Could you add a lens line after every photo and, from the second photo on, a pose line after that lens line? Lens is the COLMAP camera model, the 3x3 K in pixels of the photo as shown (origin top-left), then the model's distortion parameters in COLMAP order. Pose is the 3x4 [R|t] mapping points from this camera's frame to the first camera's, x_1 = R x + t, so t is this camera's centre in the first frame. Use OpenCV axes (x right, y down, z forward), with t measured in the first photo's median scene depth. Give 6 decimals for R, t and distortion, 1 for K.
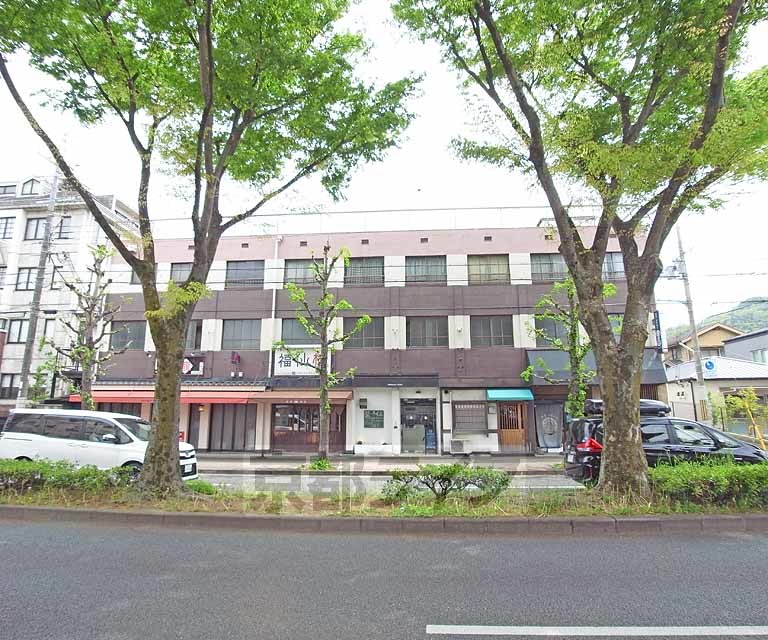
lens RADIAL K [[436.6, 0, 383.8], [0, 436.6, 334.8], [0, 0, 1]] dist [-0.039299, 0.000260]
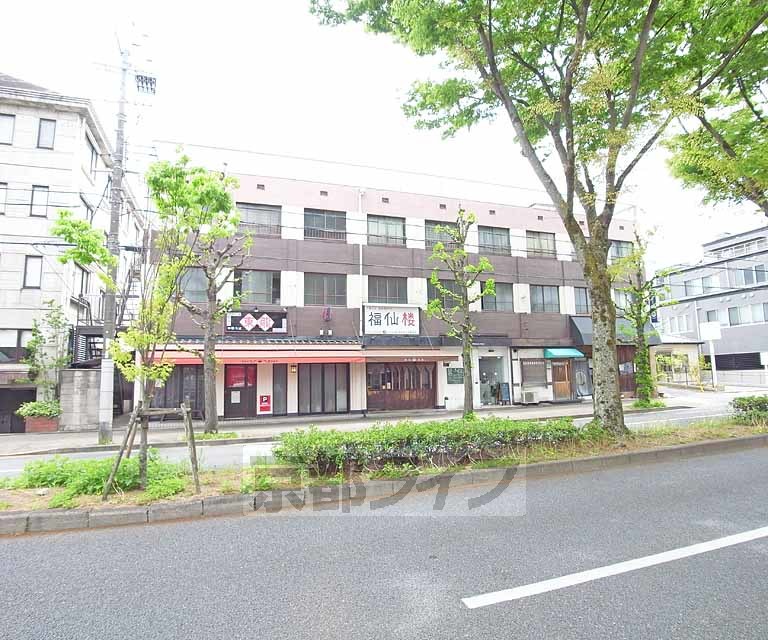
lens RADIAL K [[470.2, 0, 362.2], [0, 470.2, 318.1], [0, 0, 1]] dist [-0.050543, 0.000232]
pose [[0.919476, 0.026957, 0.392221, -0.683047], [-0.049134, 0.997704, 0.046613, 0.009194], [-0.390064, -0.062131, 0.918689, 0.040172]]
